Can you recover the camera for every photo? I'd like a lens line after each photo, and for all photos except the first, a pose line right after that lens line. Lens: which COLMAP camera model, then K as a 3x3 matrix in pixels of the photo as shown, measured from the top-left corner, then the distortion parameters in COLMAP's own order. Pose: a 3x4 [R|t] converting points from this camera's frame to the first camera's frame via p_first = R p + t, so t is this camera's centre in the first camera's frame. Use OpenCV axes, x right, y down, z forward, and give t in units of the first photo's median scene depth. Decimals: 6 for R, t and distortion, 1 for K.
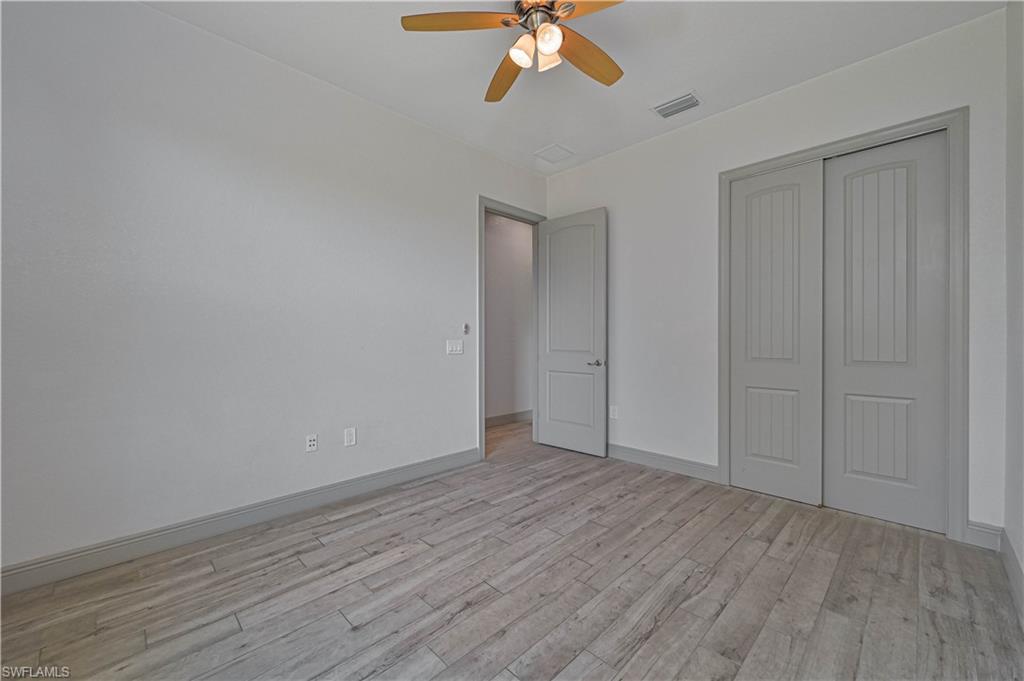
lens RADIAL K [[405.3, 0, 514.7], [0, 405.3, 335.9], [0, 0, 1]] dist [-0.002812, 0.001115]
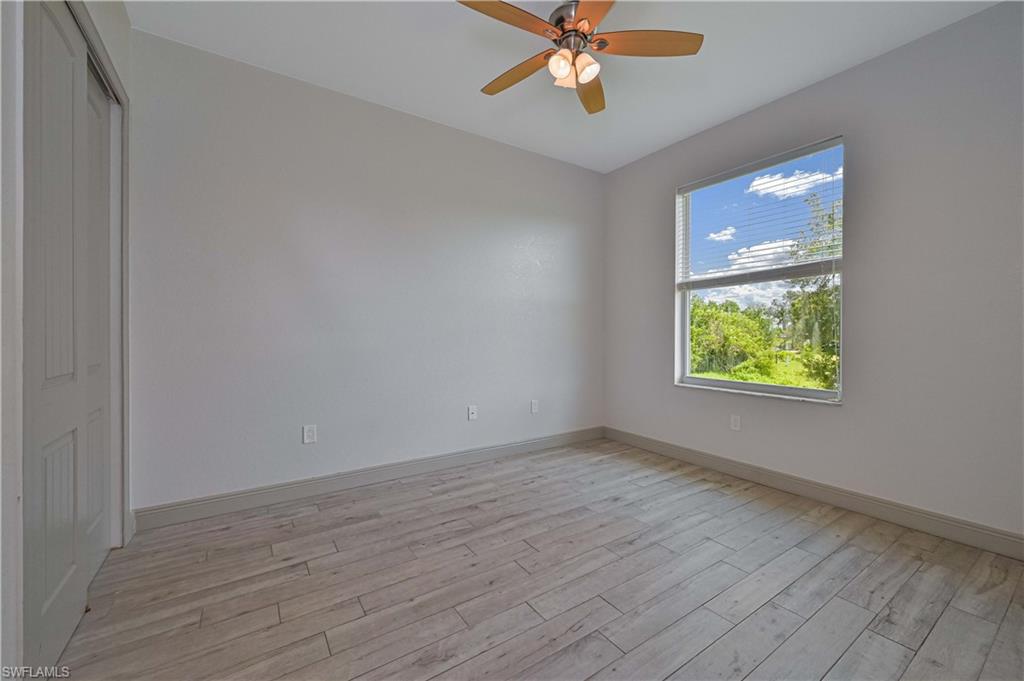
lens RADIAL K [[405.3, 0, 516.0], [0, 405.3, 340.3], [0, 0, 1]] dist [-0.002812, 0.001115]
pose [[-0.982267, -0.002417, 0.187470, 0.001859], [-0.000525, 0.999948, 0.010138, 0.010933], [-0.187485, 0.009859, -0.982218, 2.046194]]
